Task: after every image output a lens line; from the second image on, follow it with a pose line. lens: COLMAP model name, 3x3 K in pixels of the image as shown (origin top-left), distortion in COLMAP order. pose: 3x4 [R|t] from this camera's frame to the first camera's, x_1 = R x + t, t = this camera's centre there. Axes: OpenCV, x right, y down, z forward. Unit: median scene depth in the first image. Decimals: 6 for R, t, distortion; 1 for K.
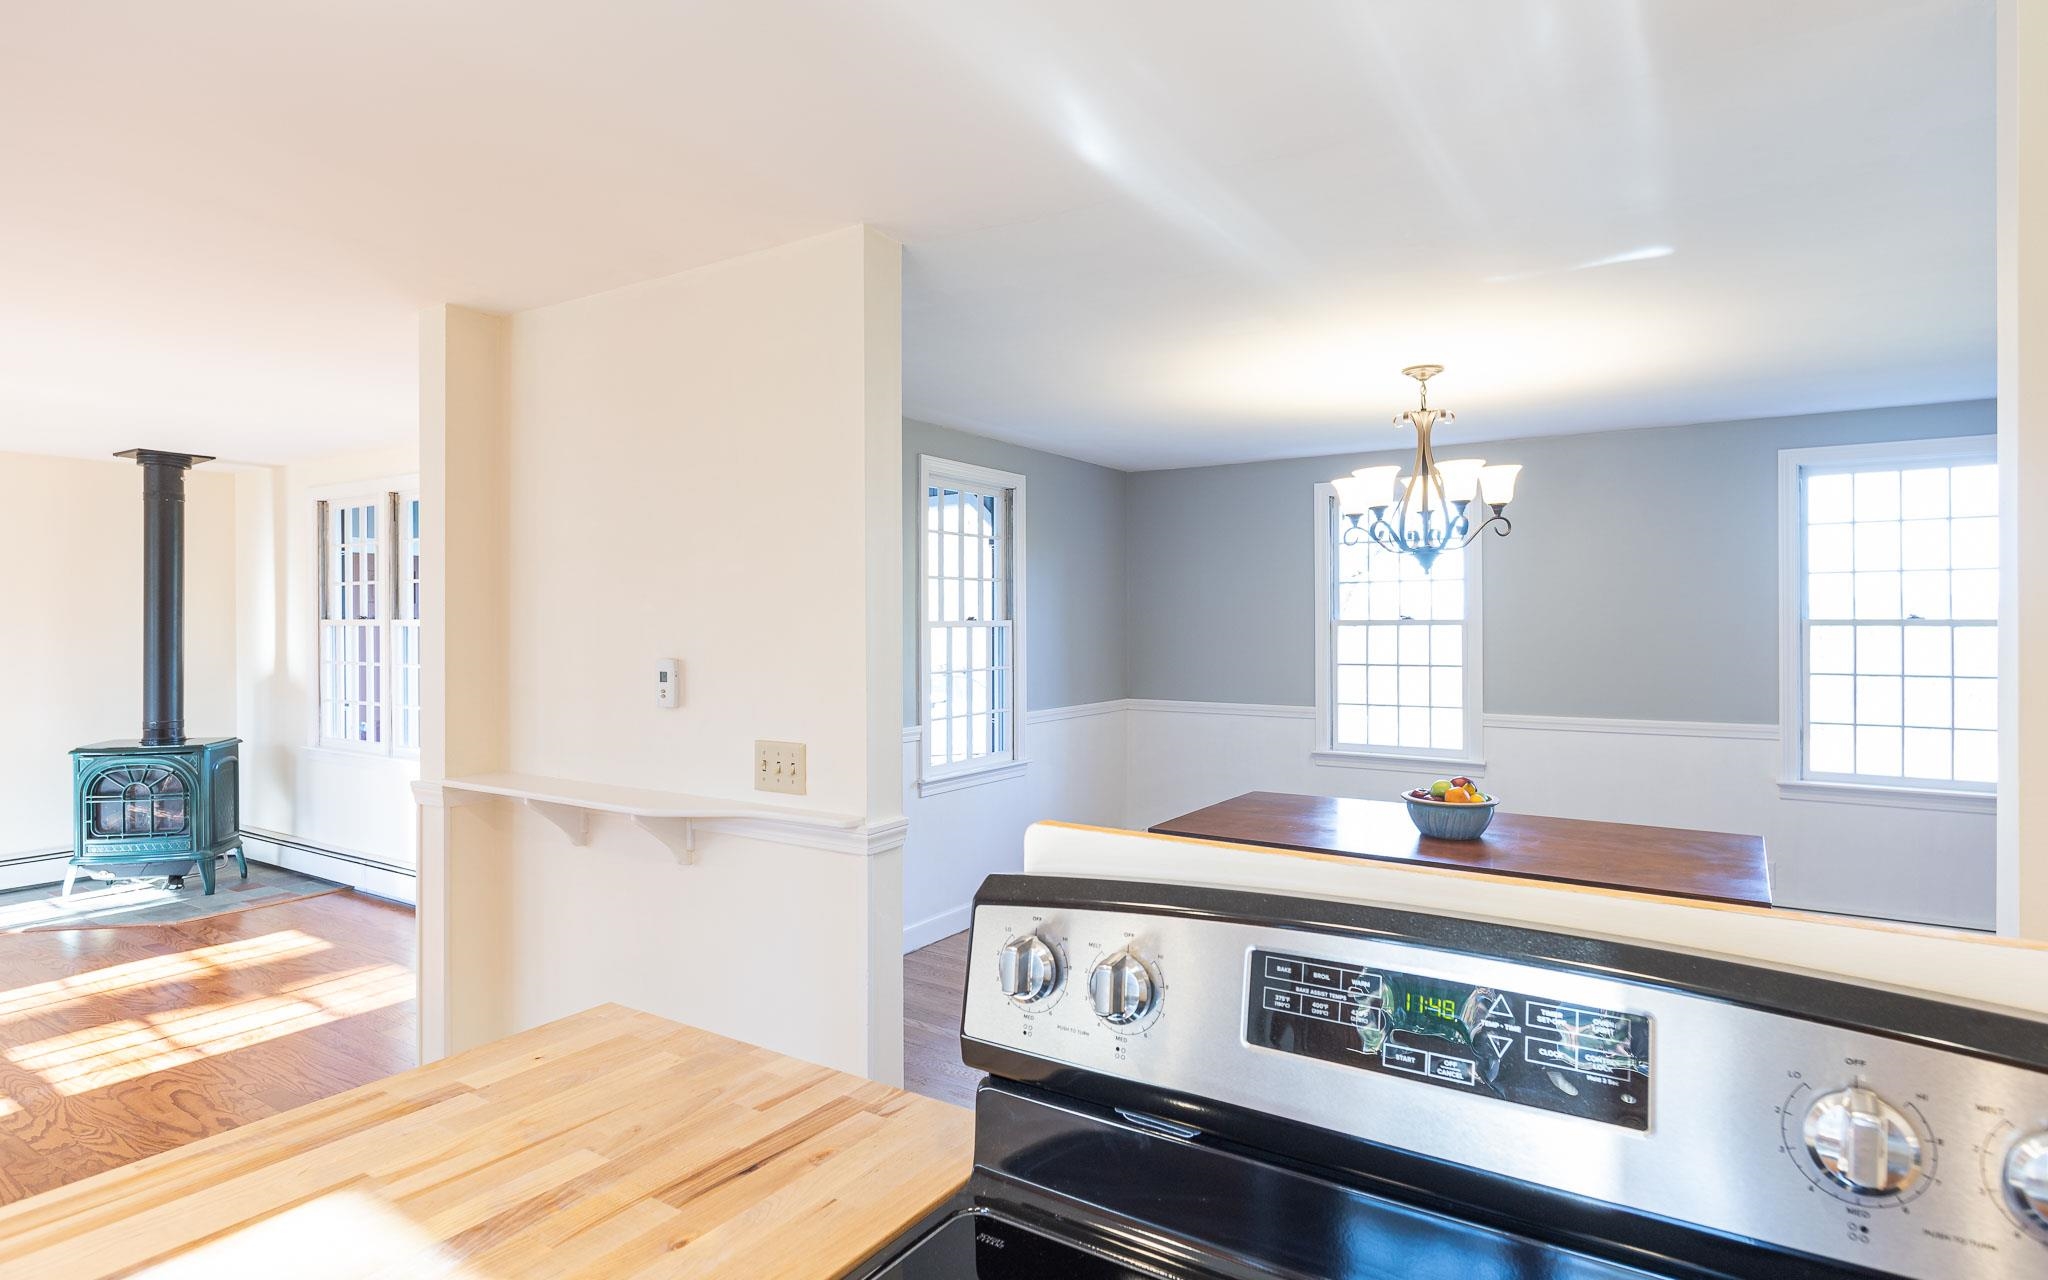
lens RADIAL K [[1093.9, 0, 1017.8], [0, 1093.9, 608.8], [0, 0, 1]] dist [-0.001924, -0.000845]
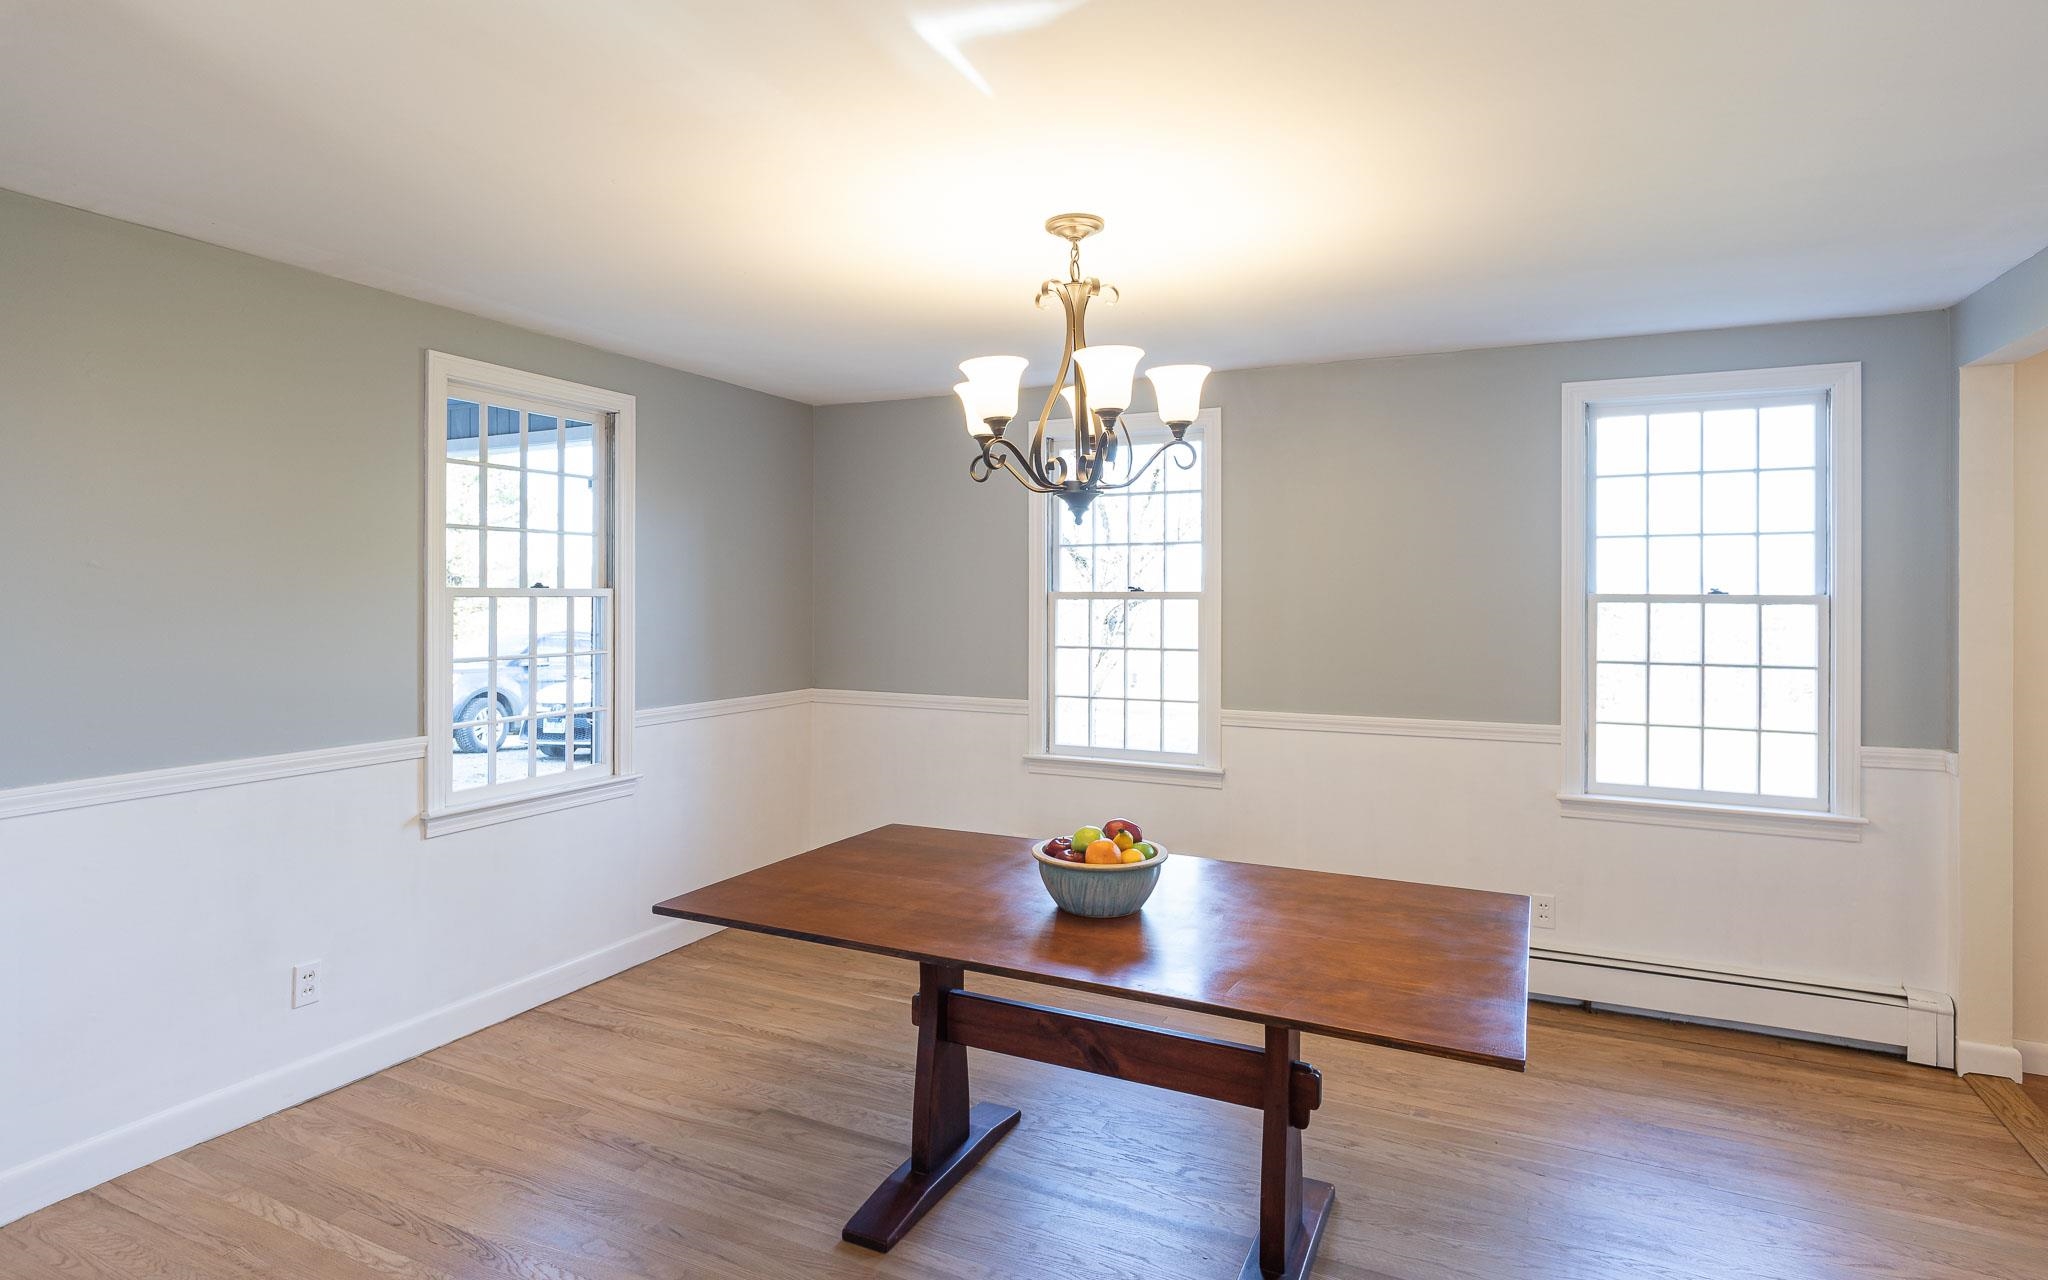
lens RADIAL K [[1071.8, 0, 1019.1], [0, 1071.8, 581.3], [0, 0, 1]] dist [-0.002841, -0.000313]
pose [[0.991870, 0.008857, 0.126946, 0.200857], [-0.008621, 0.999960, -0.002402, 0.005488], [-0.126962, 0.001288, 0.991907, 0.269407]]
